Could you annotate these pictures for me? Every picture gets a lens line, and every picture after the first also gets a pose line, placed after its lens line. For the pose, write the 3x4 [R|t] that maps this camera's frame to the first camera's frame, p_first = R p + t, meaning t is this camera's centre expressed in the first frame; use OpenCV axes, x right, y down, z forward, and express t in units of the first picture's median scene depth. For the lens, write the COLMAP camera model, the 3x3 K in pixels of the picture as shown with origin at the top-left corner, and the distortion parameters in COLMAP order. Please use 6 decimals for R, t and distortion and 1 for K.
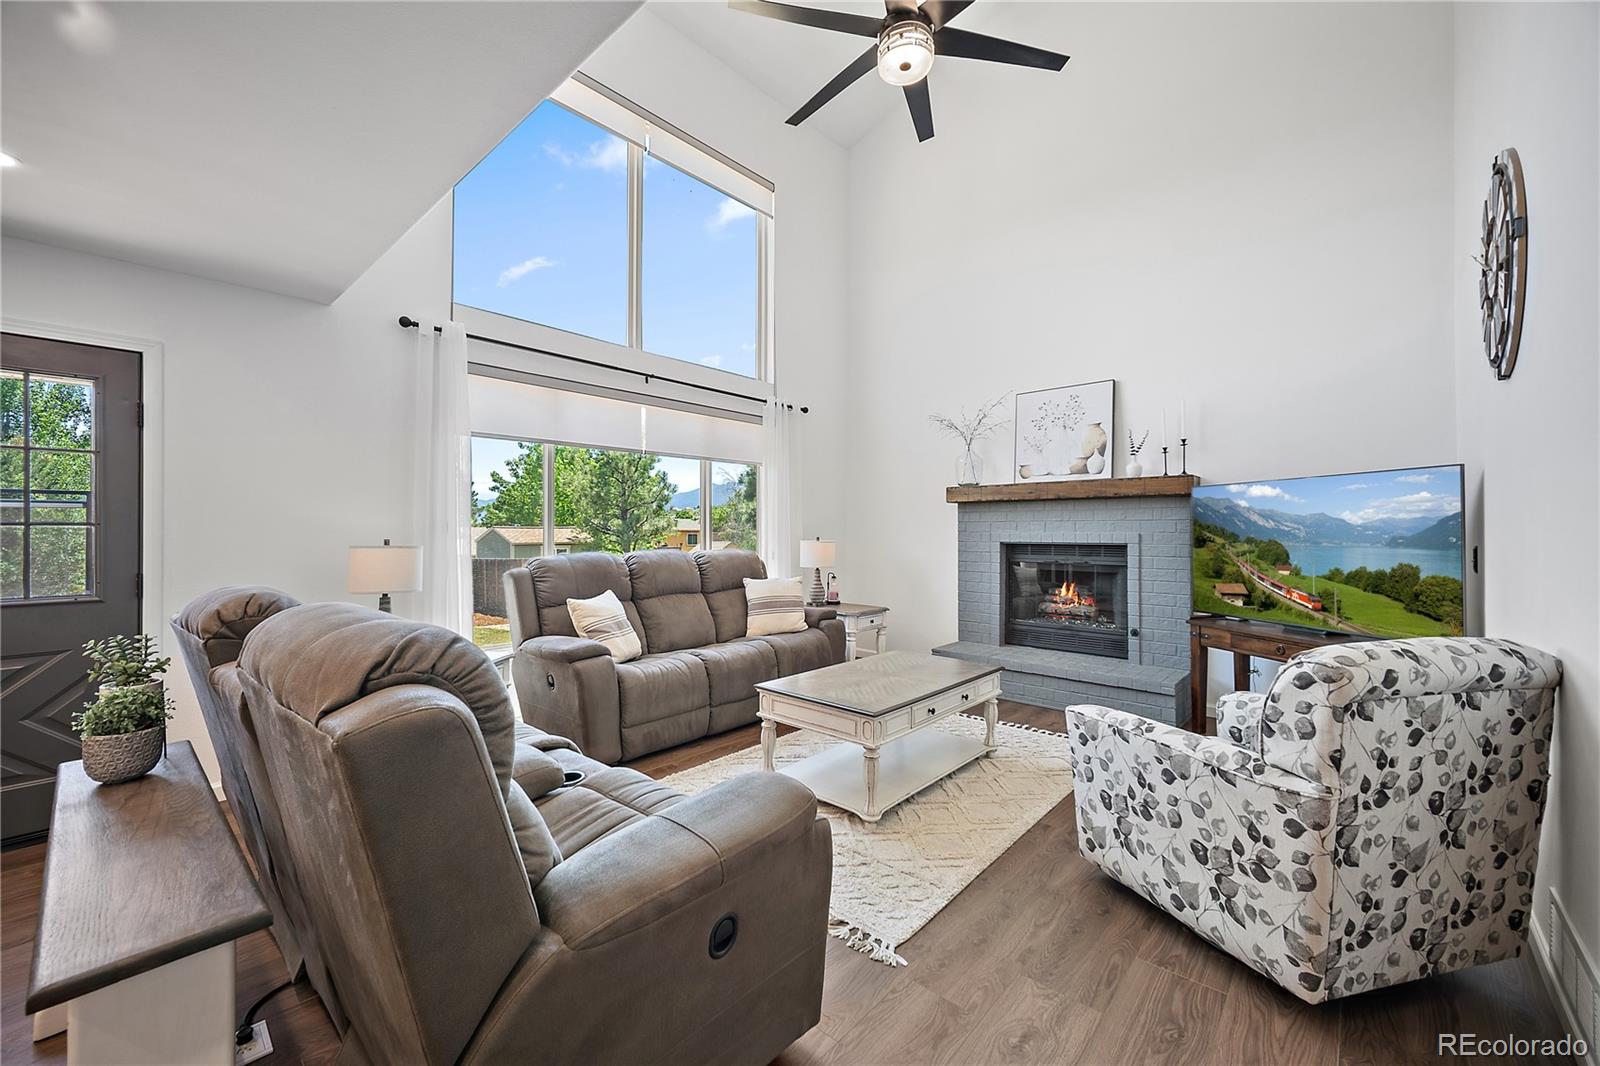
lens RADIAL K [[654.4, 0, 767.8], [0, 654.4, 524.3], [0, 0, 1]] dist [0.001207, 0.000109]
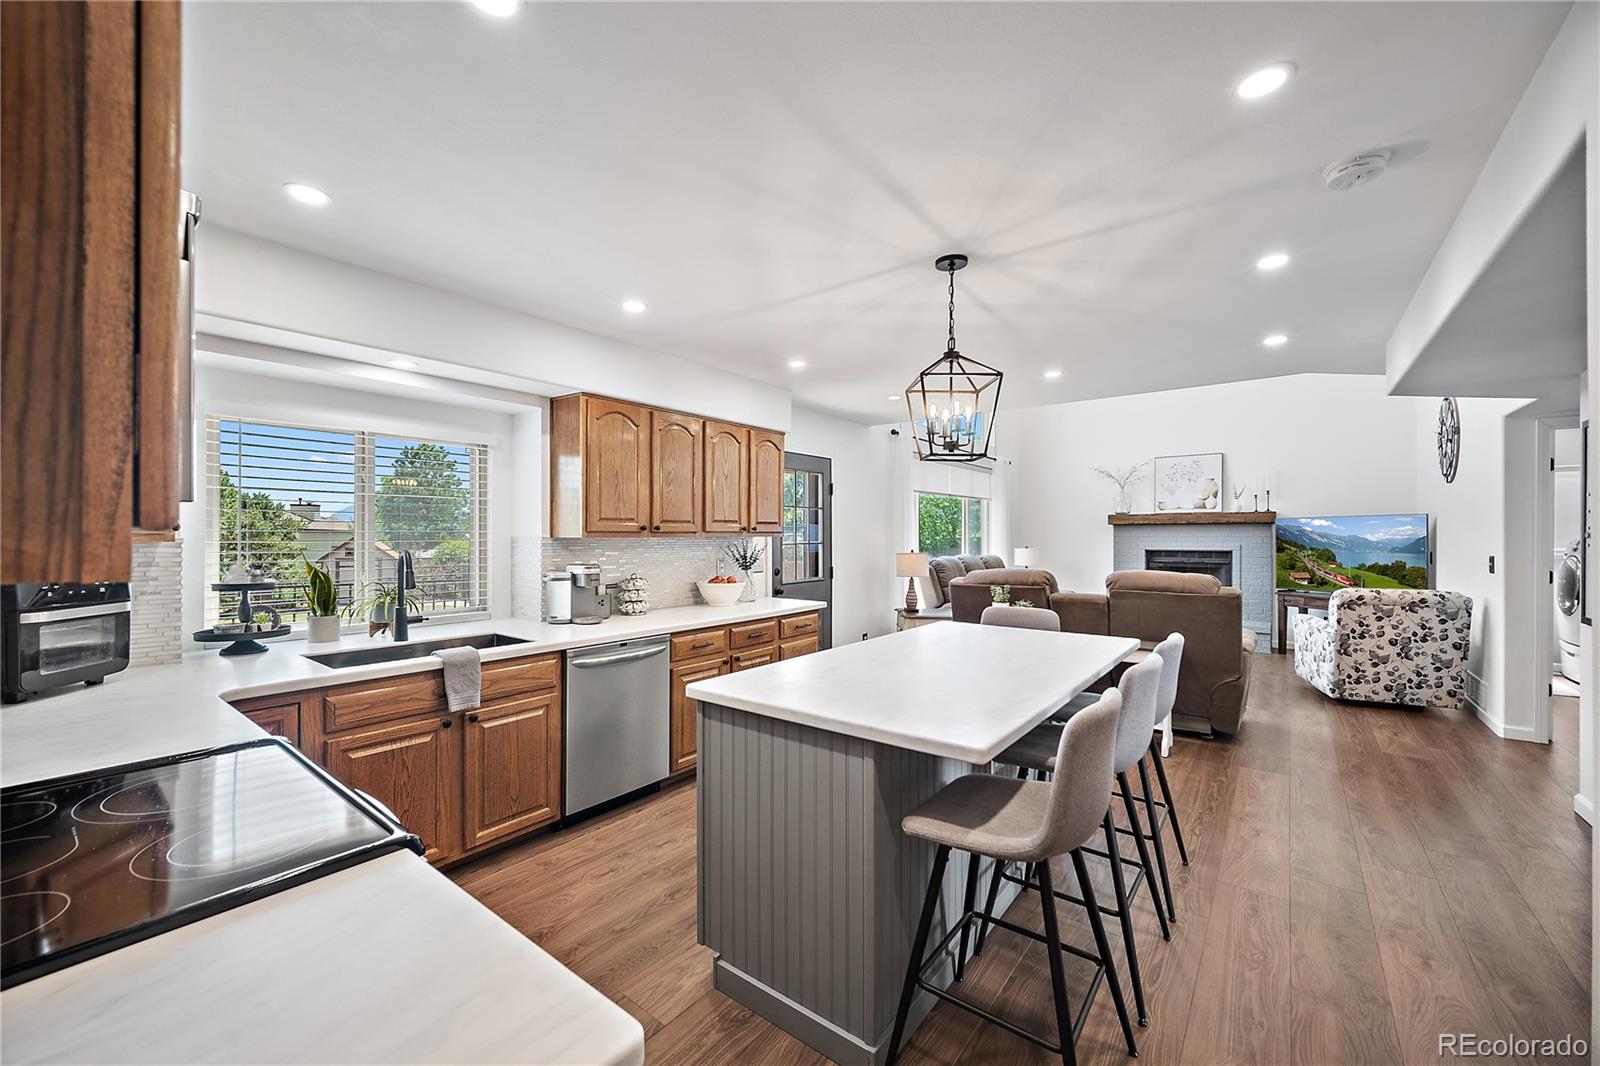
lens RADIAL K [[625.3, 0, 800.0], [0, 625.3, 533.0], [0, 0, 1]] dist [-0.003549, 0.000587]
pose [[0.997120, -0.000599, 0.075837, -0.837130], [0.000122, 0.999980, 0.006288, -0.031357], [-0.075839, -0.006261, 0.997100, -0.645044]]
